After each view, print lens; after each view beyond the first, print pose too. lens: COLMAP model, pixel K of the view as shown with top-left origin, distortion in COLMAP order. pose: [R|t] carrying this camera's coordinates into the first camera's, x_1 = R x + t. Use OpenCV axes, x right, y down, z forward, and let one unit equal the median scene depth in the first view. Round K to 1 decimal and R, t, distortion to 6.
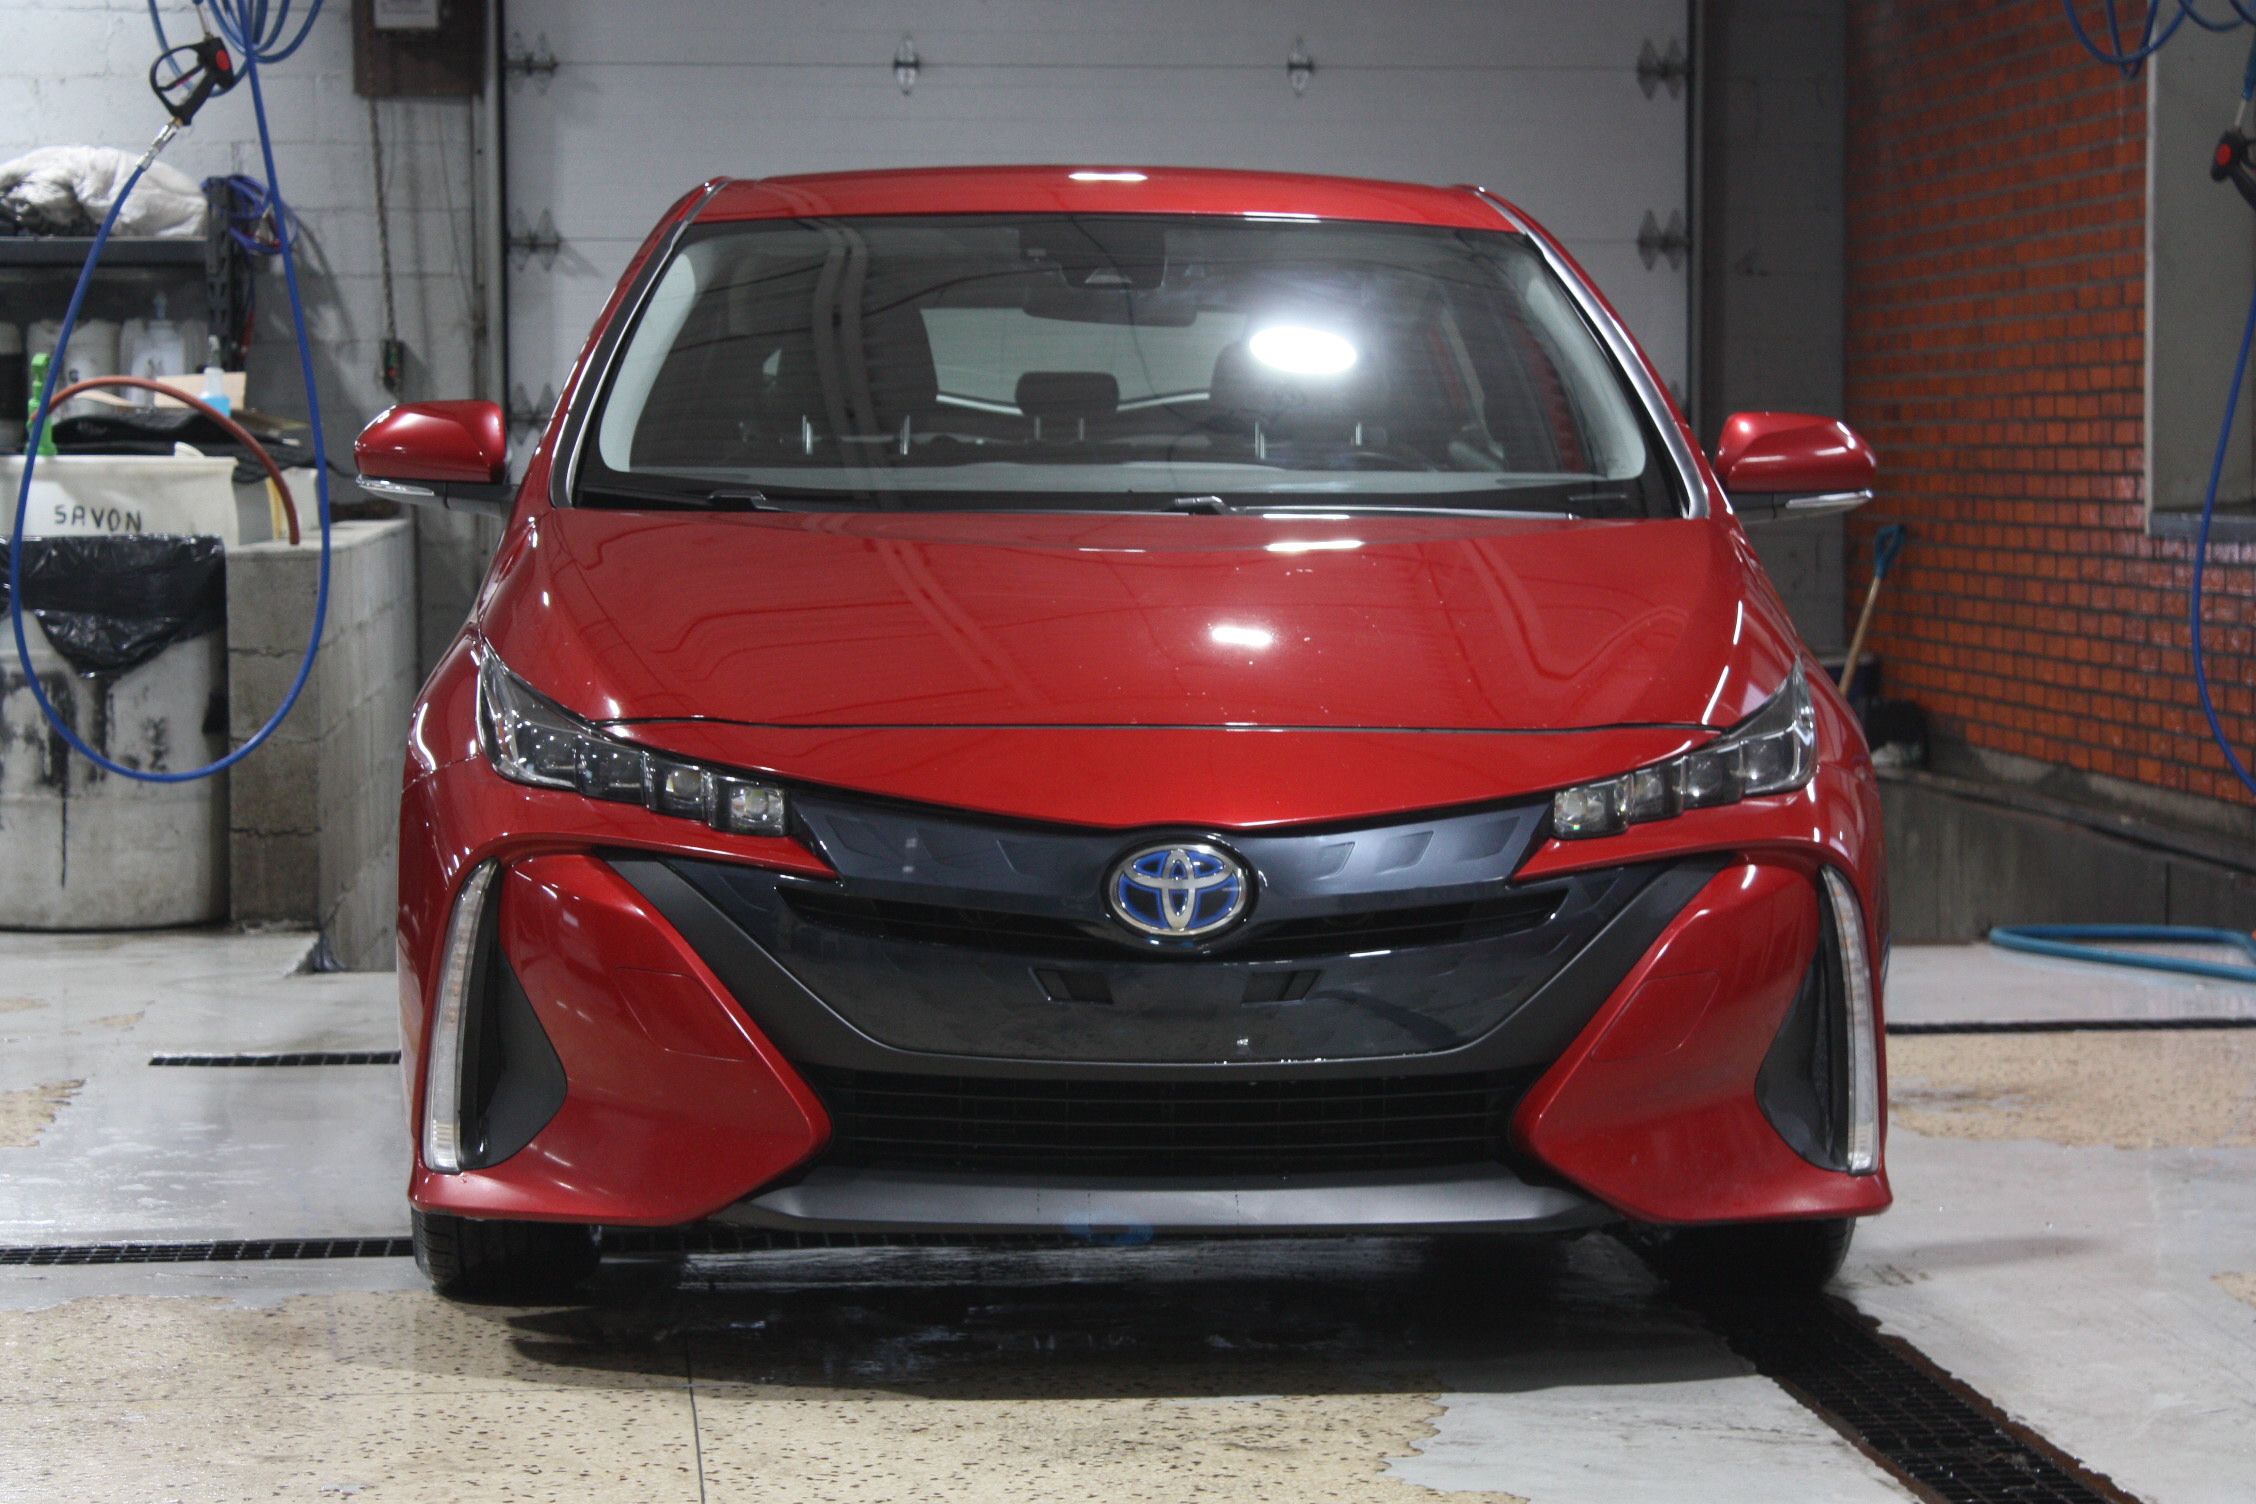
lens RADIAL K [[5575.6, 0, 1127.8], [0, 5575.6, 755.8], [0, 0, 1]] dist [0.142168, 0.000000]
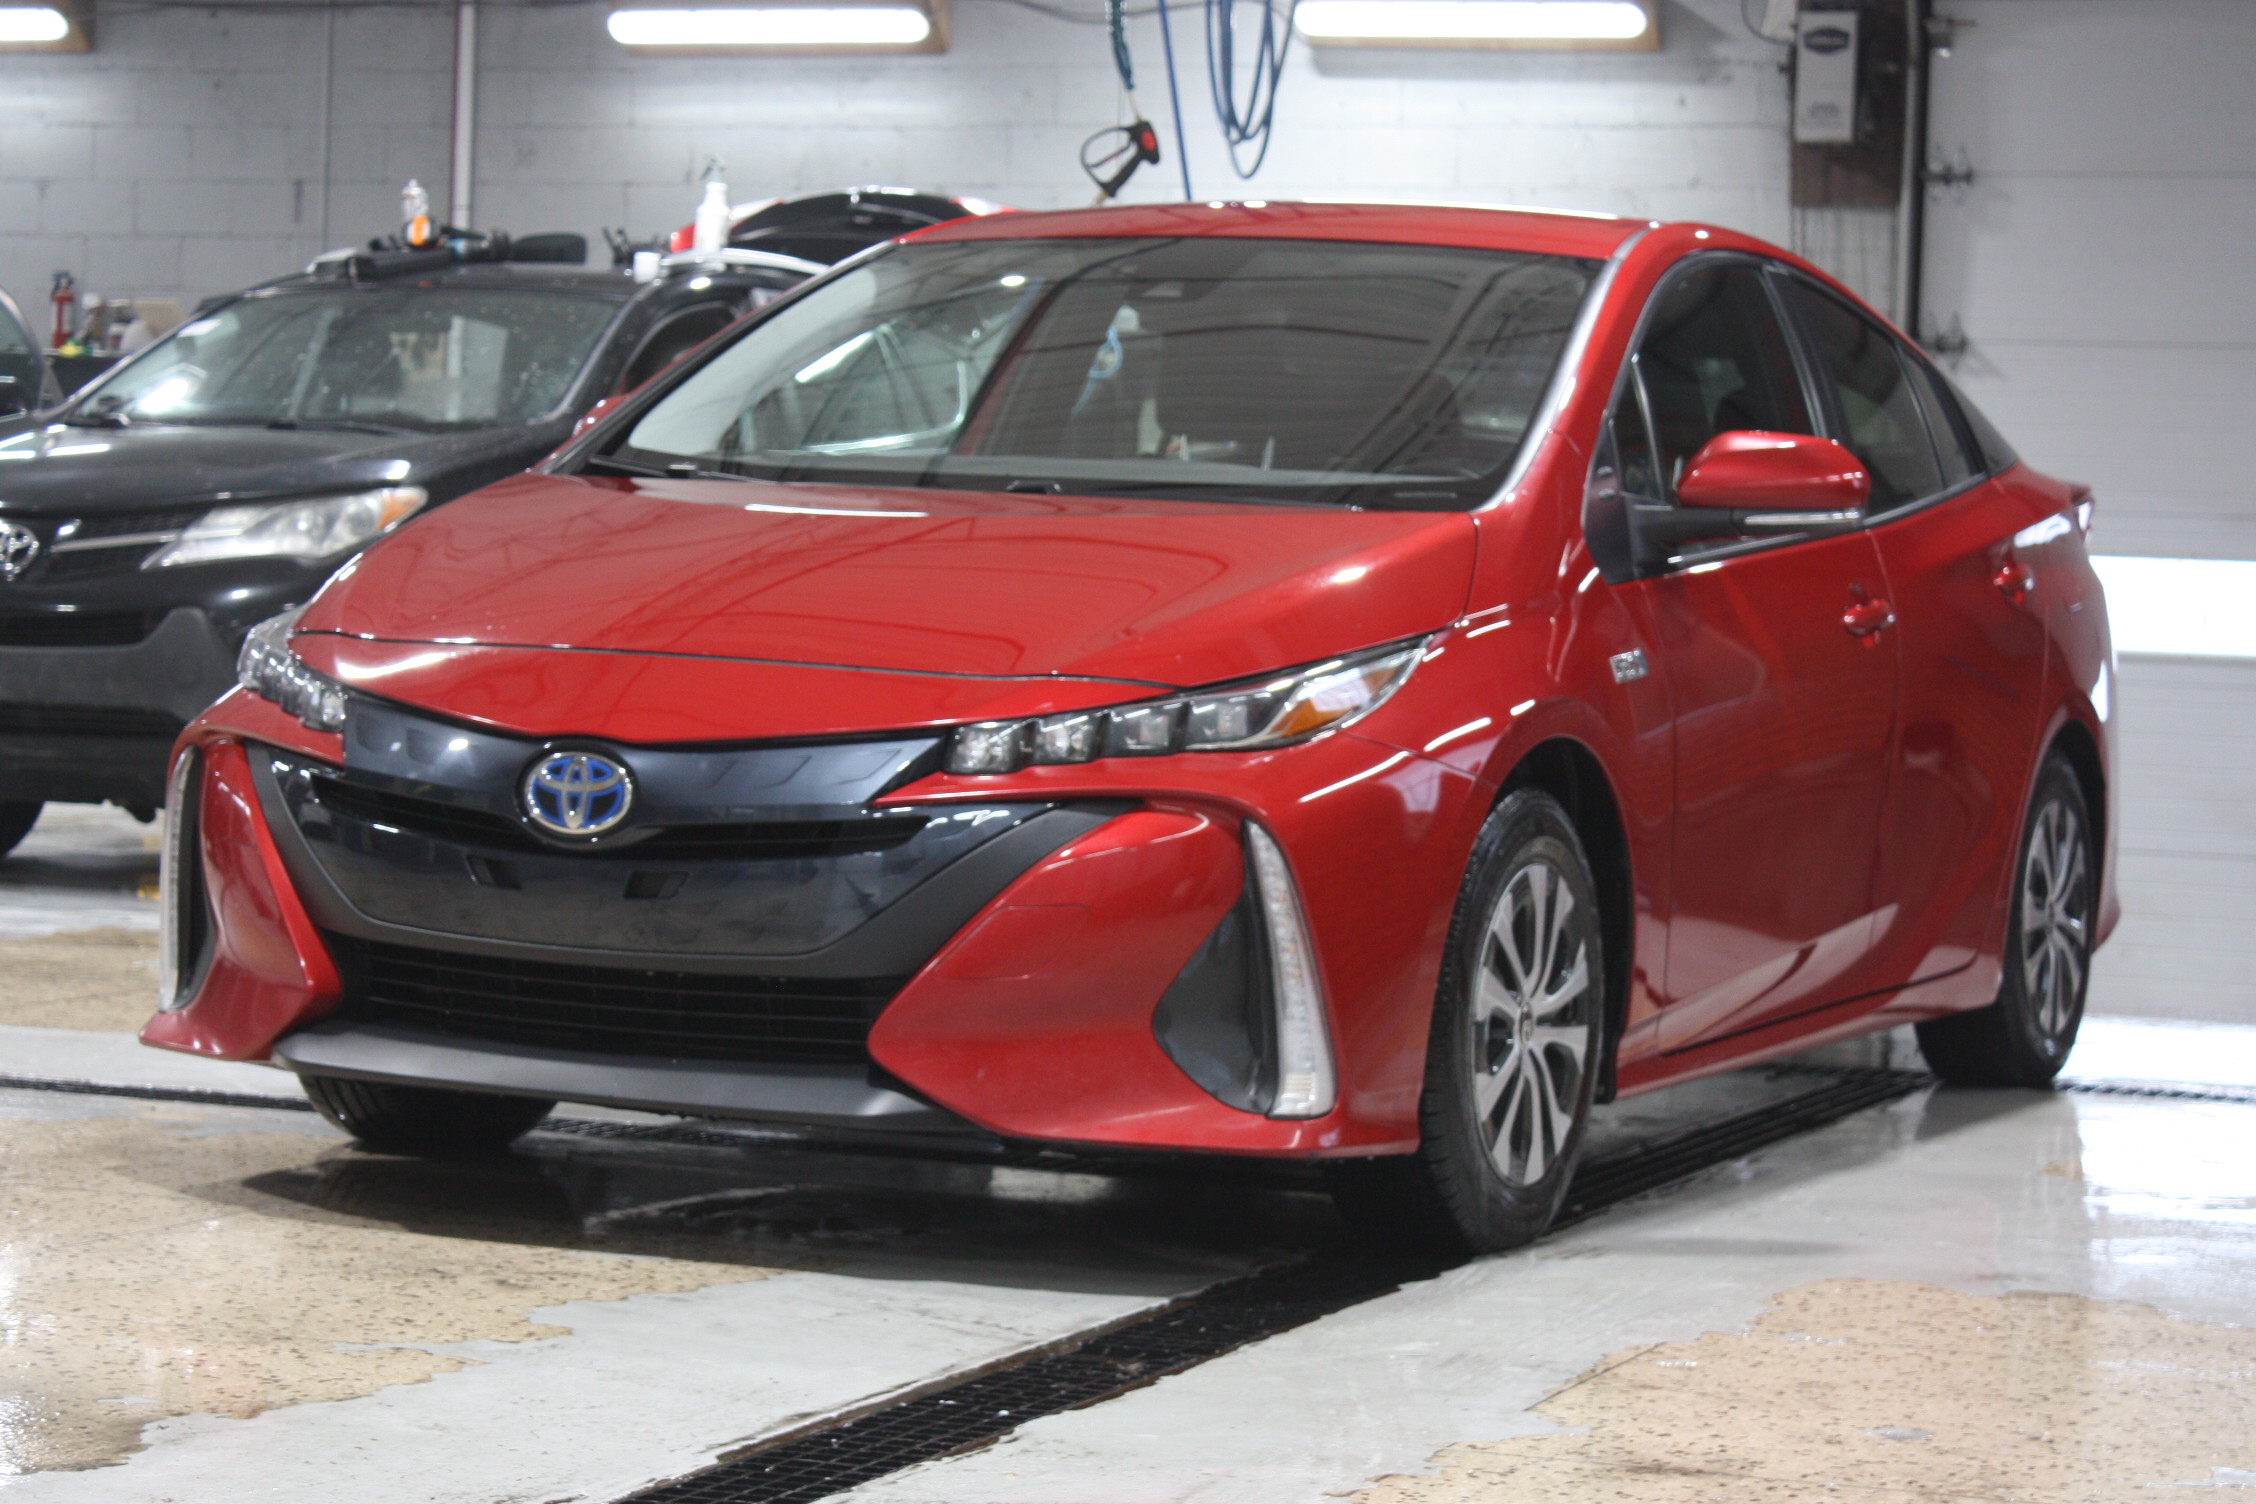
lens RADIAL K [[5388.7, 0, 1128.4], [0, 5388.7, 748.6], [0, 0, 1]] dist [0.103502, 0.000000]
pose [[0.876643, 0.049886, -0.478547, 0.355539], [-0.065603, 0.997715, -0.016170, 0.014616], [0.476647, 0.045569, 0.877913, 0.059052]]
